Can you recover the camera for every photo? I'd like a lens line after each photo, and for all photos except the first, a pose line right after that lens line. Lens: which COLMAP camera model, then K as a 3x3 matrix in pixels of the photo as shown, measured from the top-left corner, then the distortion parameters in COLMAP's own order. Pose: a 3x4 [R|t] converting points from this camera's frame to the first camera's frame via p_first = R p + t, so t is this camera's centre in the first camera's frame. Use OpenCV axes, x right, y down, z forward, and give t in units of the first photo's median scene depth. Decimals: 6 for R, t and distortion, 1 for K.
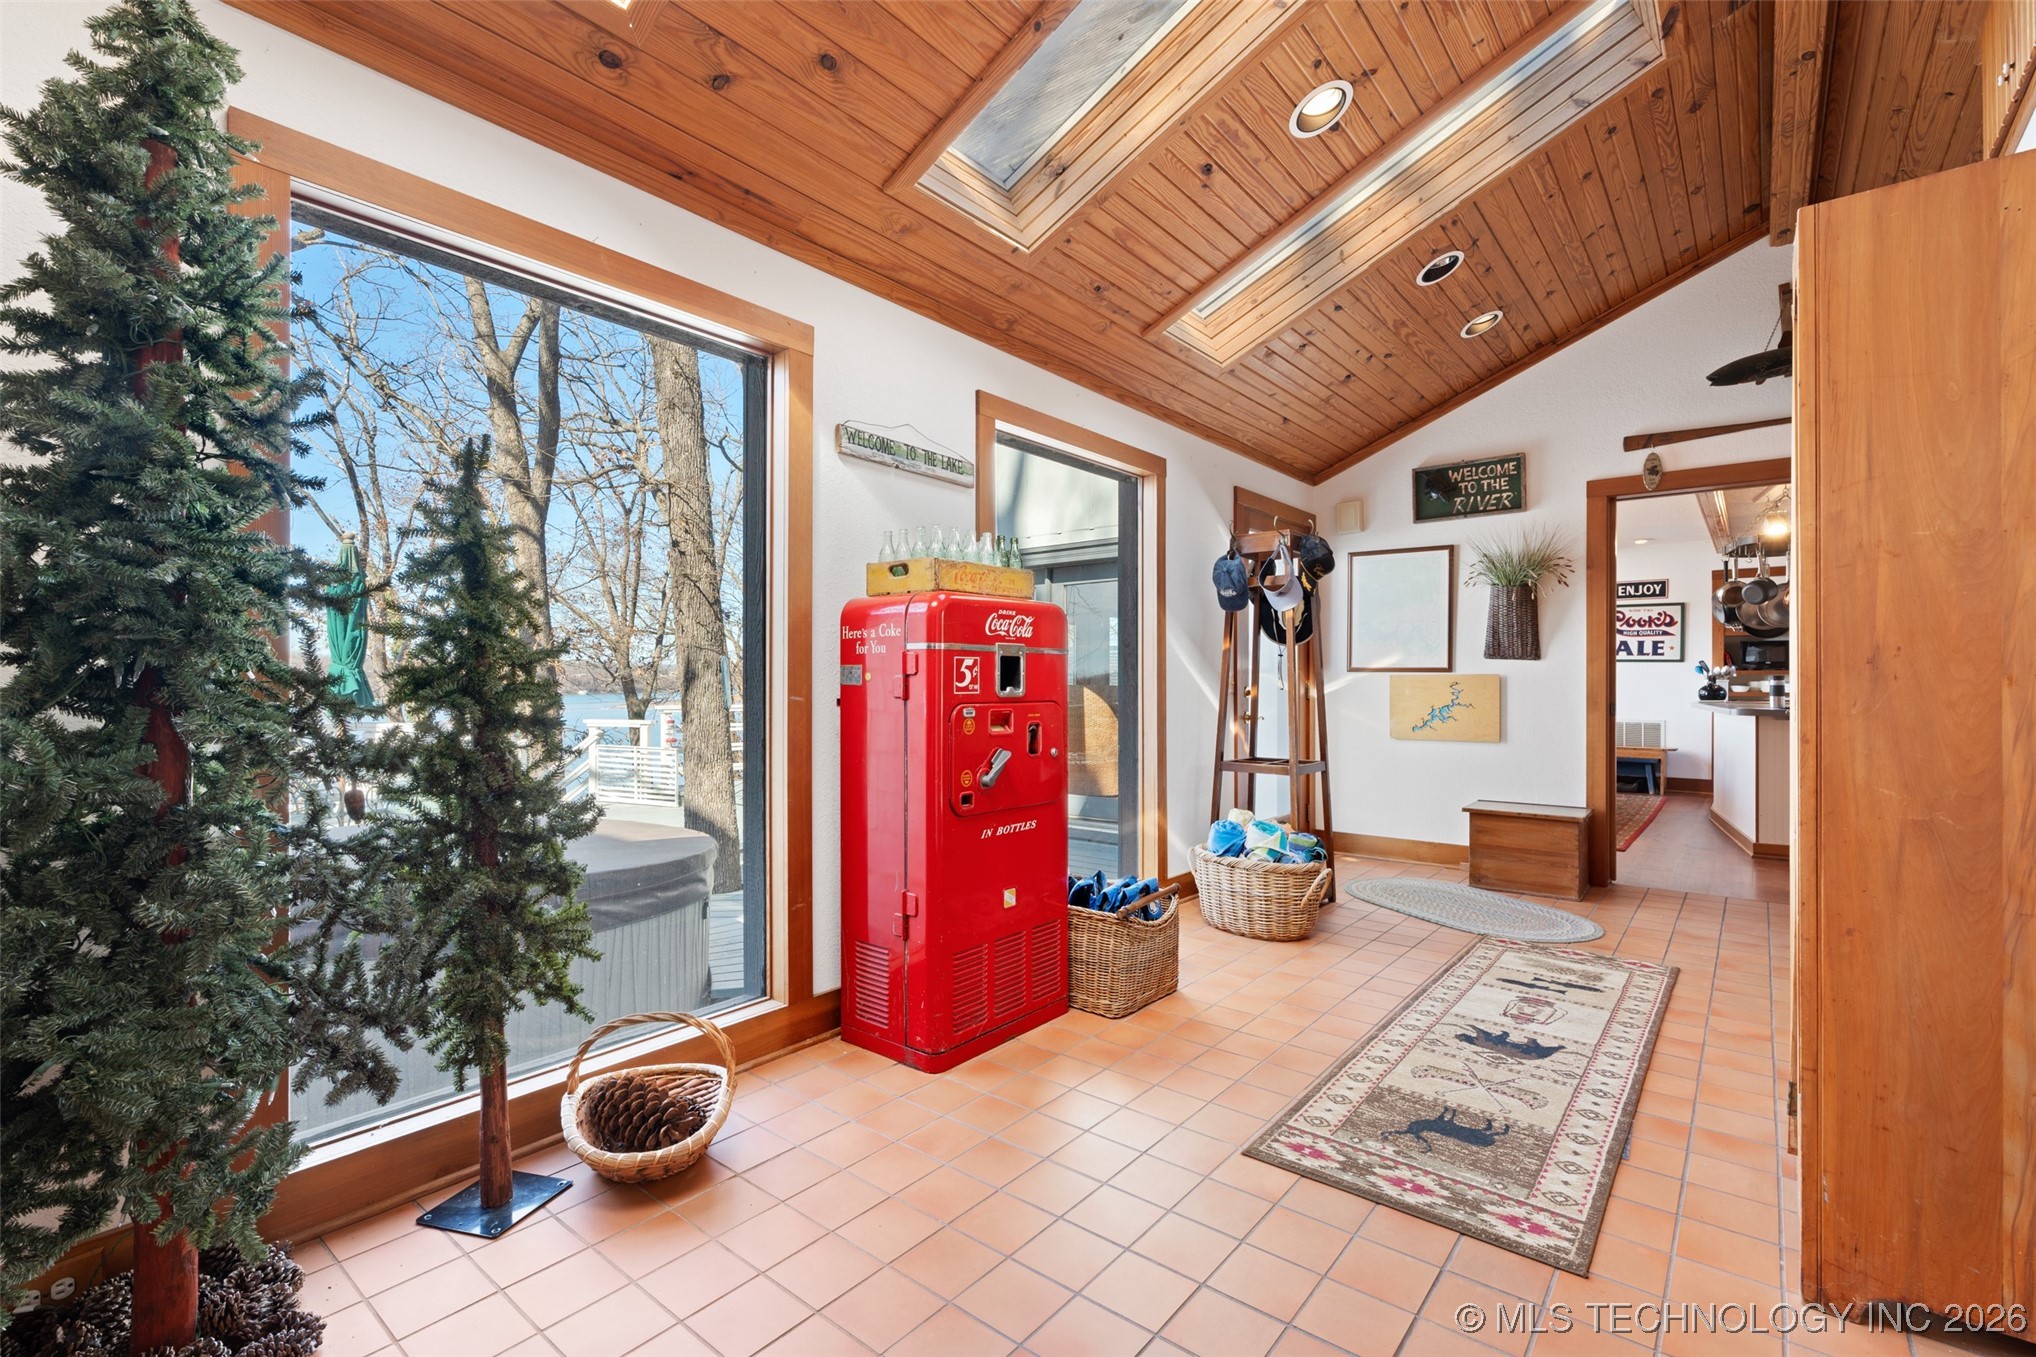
lens RADIAL K [[904.4, 0, 1015.6], [0, 904.4, 685.5], [0, 0, 1]] dist [-0.004388, -0.000766]
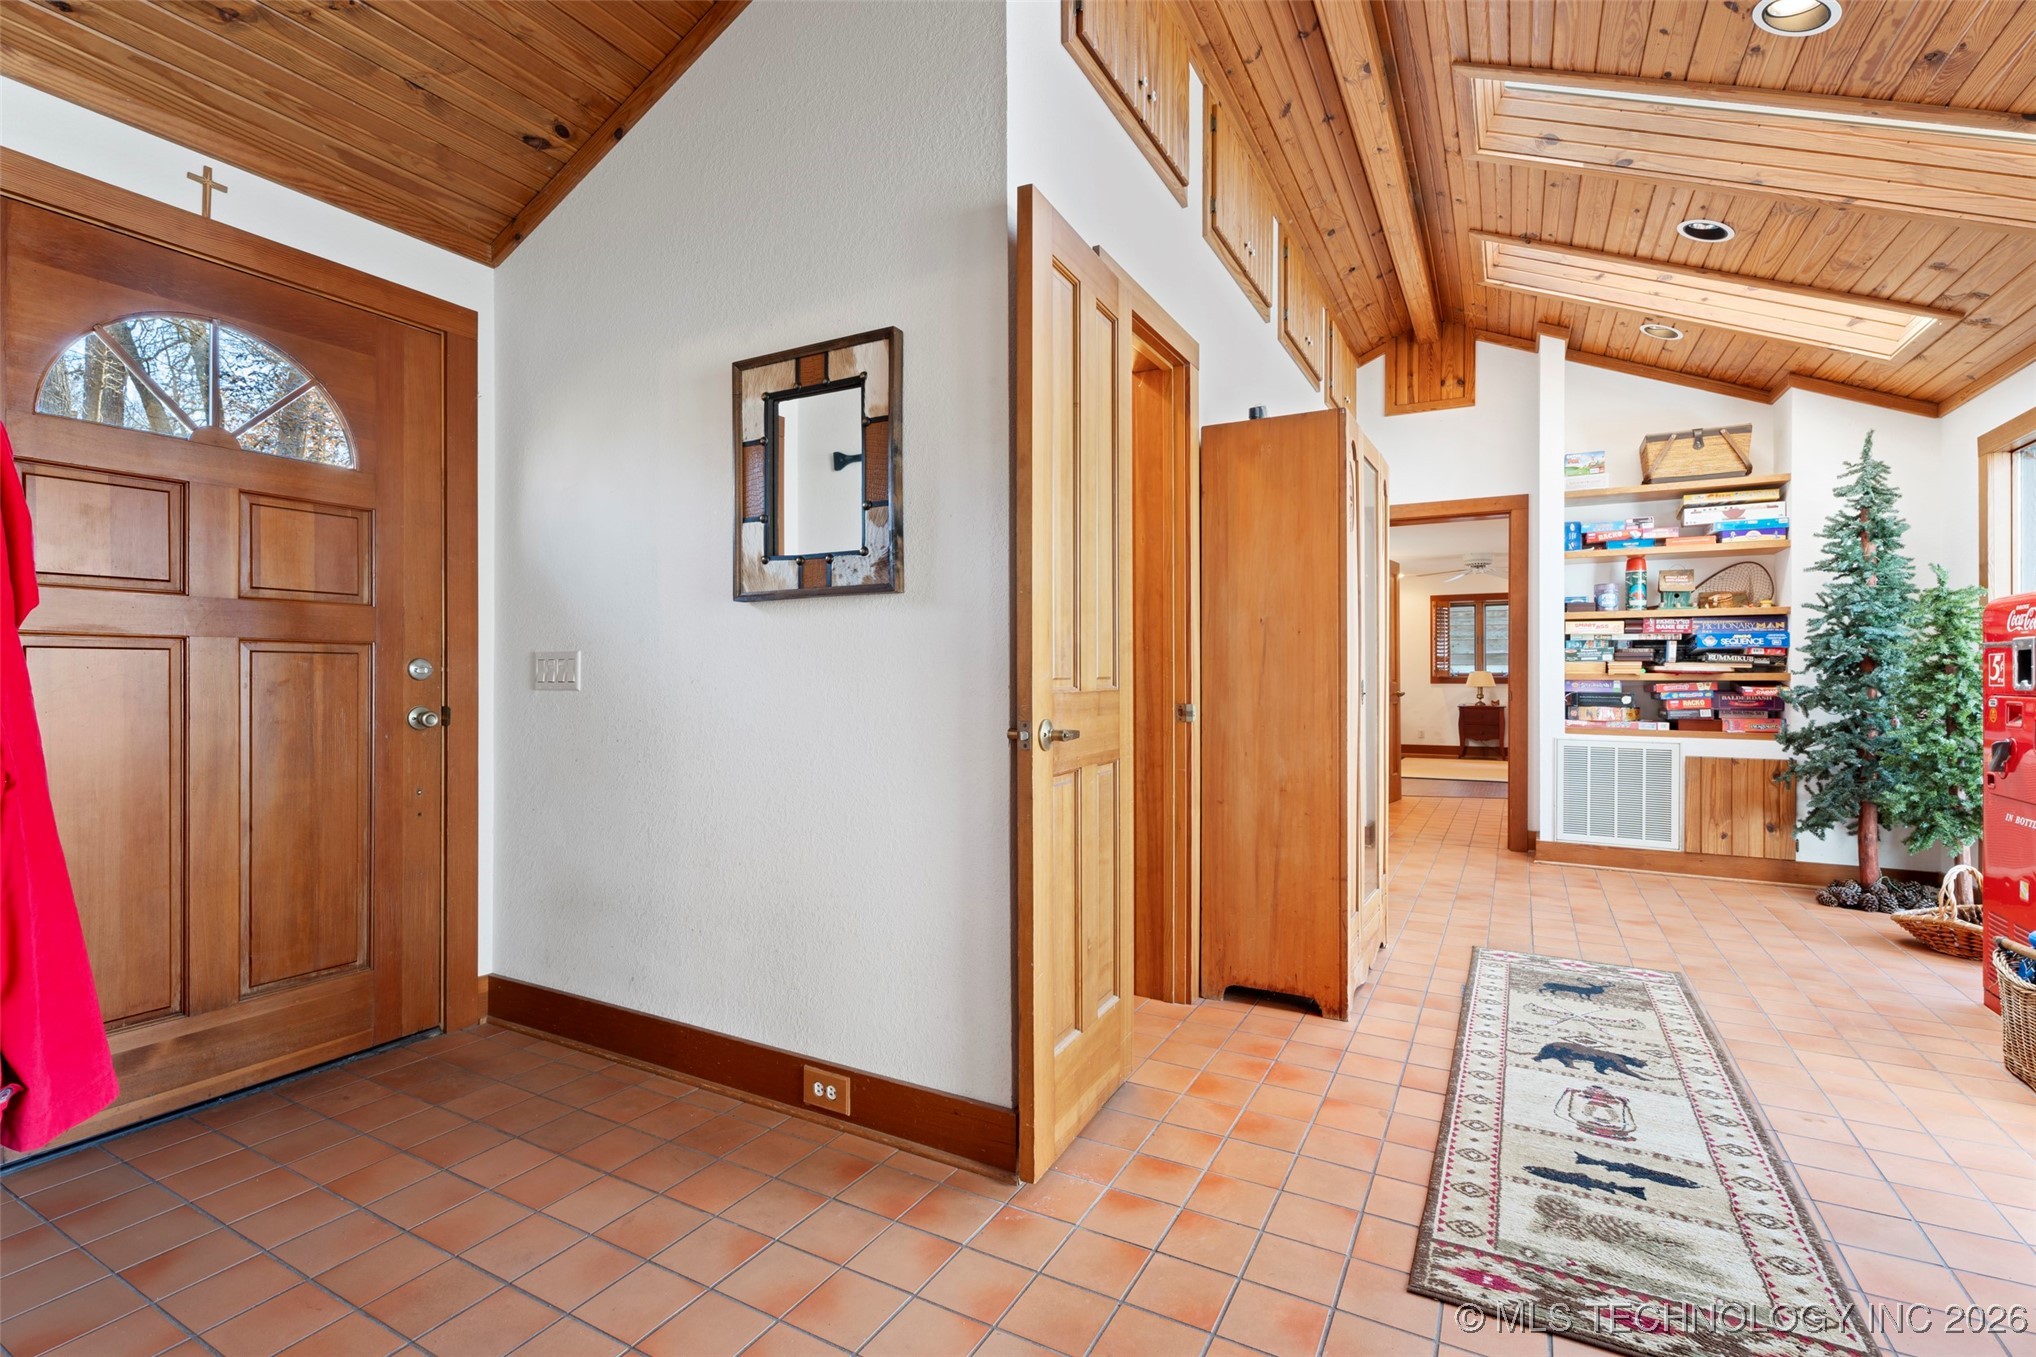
lens RADIAL K [[904.4, 0, 1027.3], [0, 904.4, 670.9], [0, 0, 1]] dist [-0.004388, -0.000766]
pose [[-0.981754, -0.004545, -0.190103, 1.287544], [-0.004424, 0.999990, -0.001064, -0.003018], [0.190106, -0.000204, -0.981764, 1.793492]]
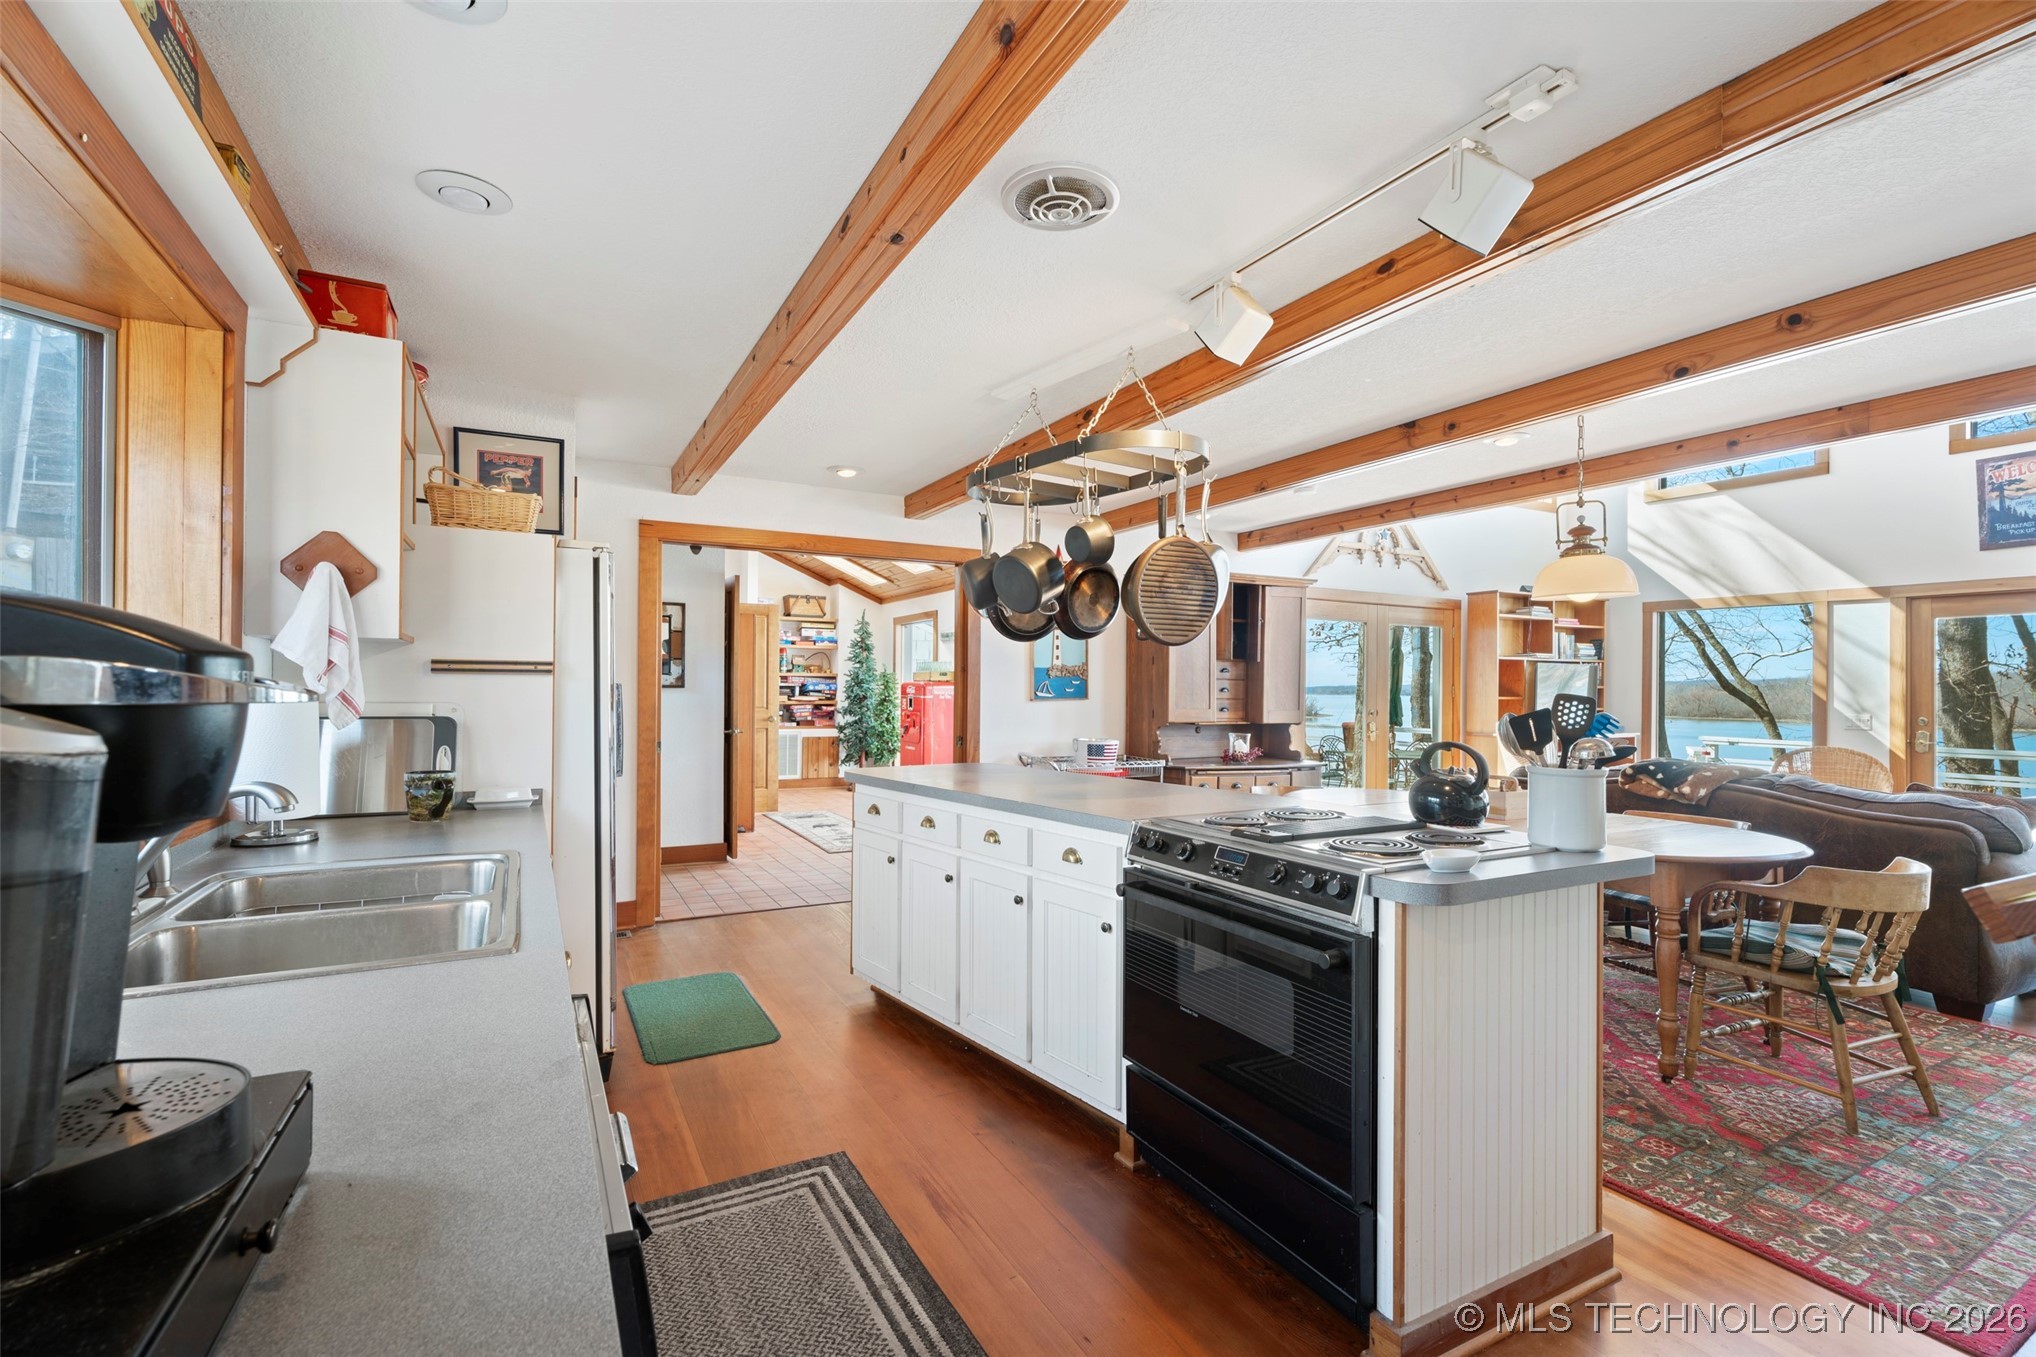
lens RADIAL K [[904.4, 0, 1015.6], [0, 904.4, 681.0], [0, 0, 1]] dist [-0.004388, -0.000766]
pose [[-0.370657, -0.009602, -0.928720, 3.095217], [-0.011412, 0.999918, -0.005783, -0.082808], [0.928700, 0.008454, -0.370737, 2.693532]]
